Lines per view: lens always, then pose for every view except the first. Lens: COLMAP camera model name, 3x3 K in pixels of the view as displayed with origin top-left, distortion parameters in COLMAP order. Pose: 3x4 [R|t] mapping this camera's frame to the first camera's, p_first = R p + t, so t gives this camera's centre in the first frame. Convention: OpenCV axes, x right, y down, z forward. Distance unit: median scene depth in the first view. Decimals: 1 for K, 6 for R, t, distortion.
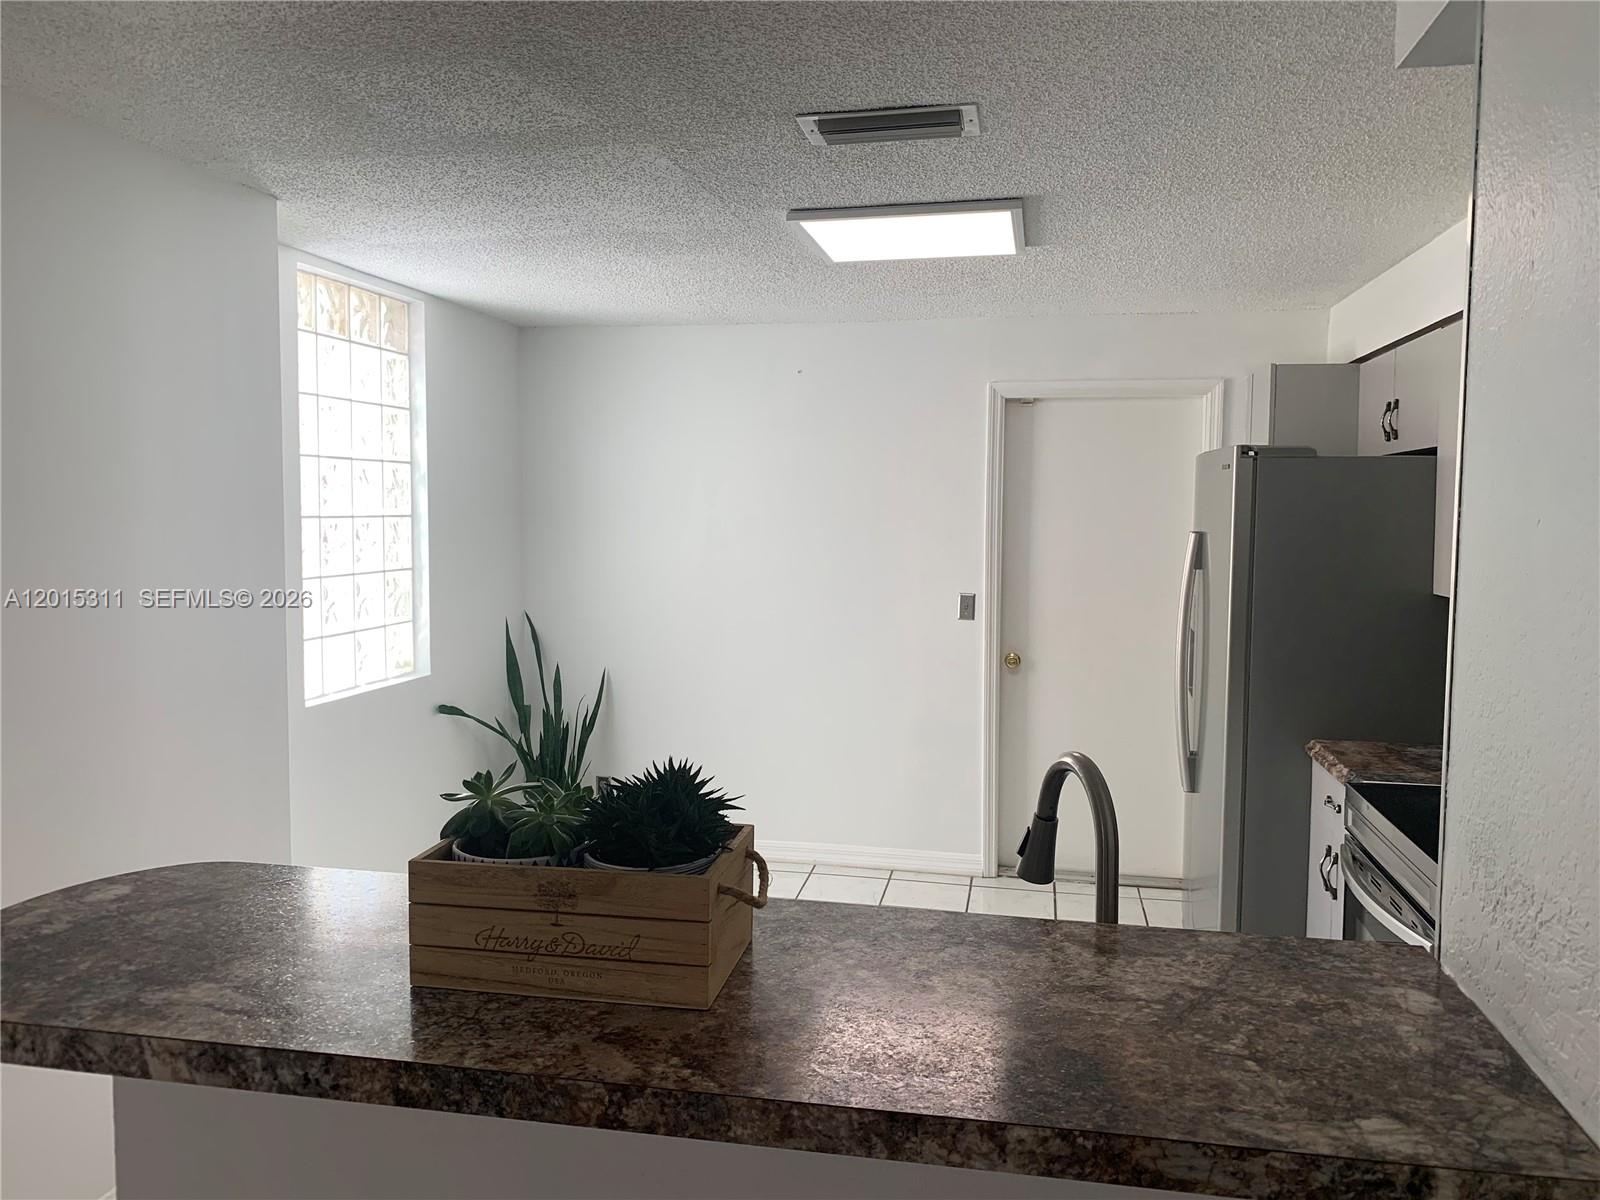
lens RADIAL K [[1288.2, 0, 728.3], [0, 1288.2, 599.3], [0, 0, 1]] dist [-0.011909, 0.003350]
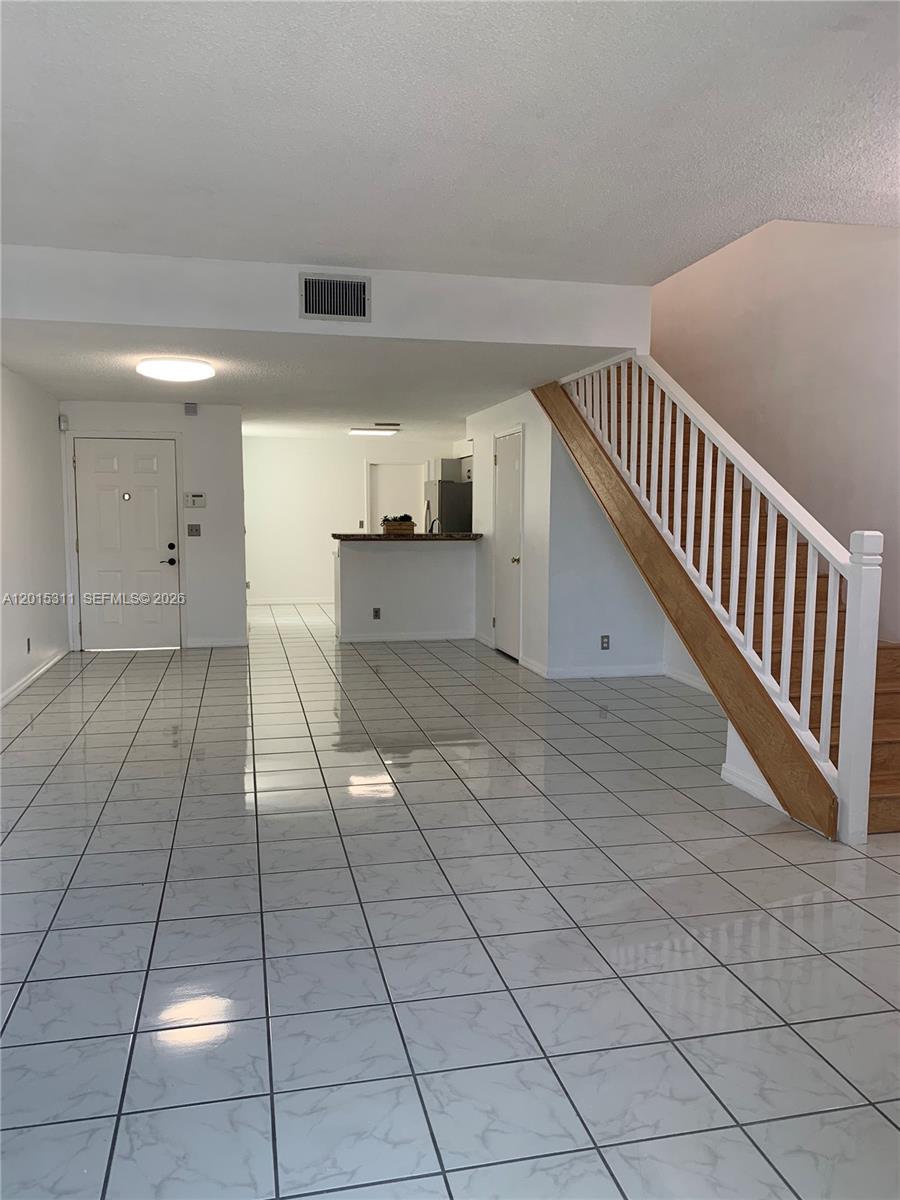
lens RADIAL K [[951.2, 0, 449.7], [0, 951.2, 626.0], [0, 0, 1]] dist [0.059215, -0.003603]
pose [[0.900965, -0.052288, 0.430729, -2.756757], [0.031547, 0.997979, 0.055162, 0.556013], [-0.432742, -0.036111, 0.900794, -5.453894]]
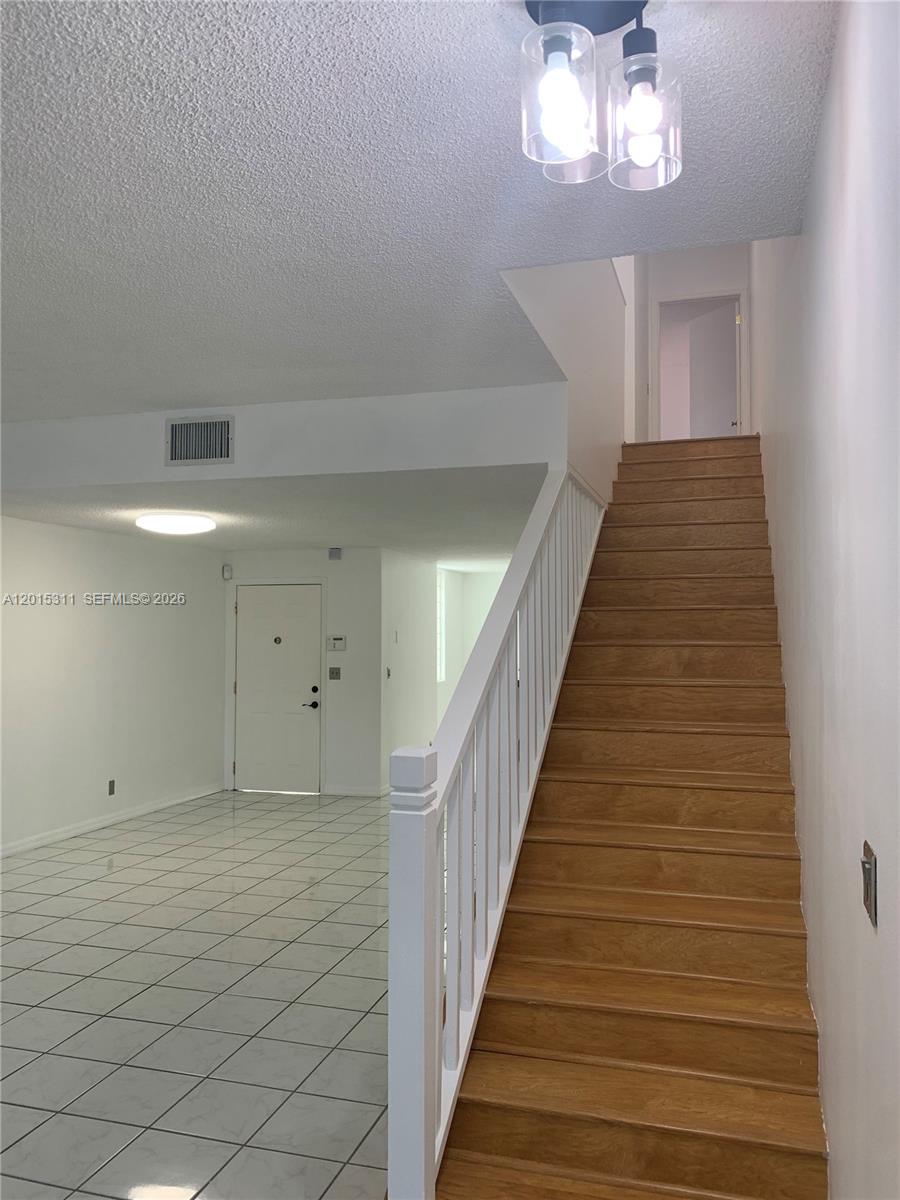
lens RADIAL K [[951.2, 0, 449.7], [0, 951.2, 626.0], [0, 0, 1]] dist [0.059215, -0.003603]
pose [[0.998484, -0.004592, -0.054850, -0.389490], [0.000333, 0.997000, -0.077406, 0.386458], [0.055041, 0.077270, 0.995490, -5.124004]]
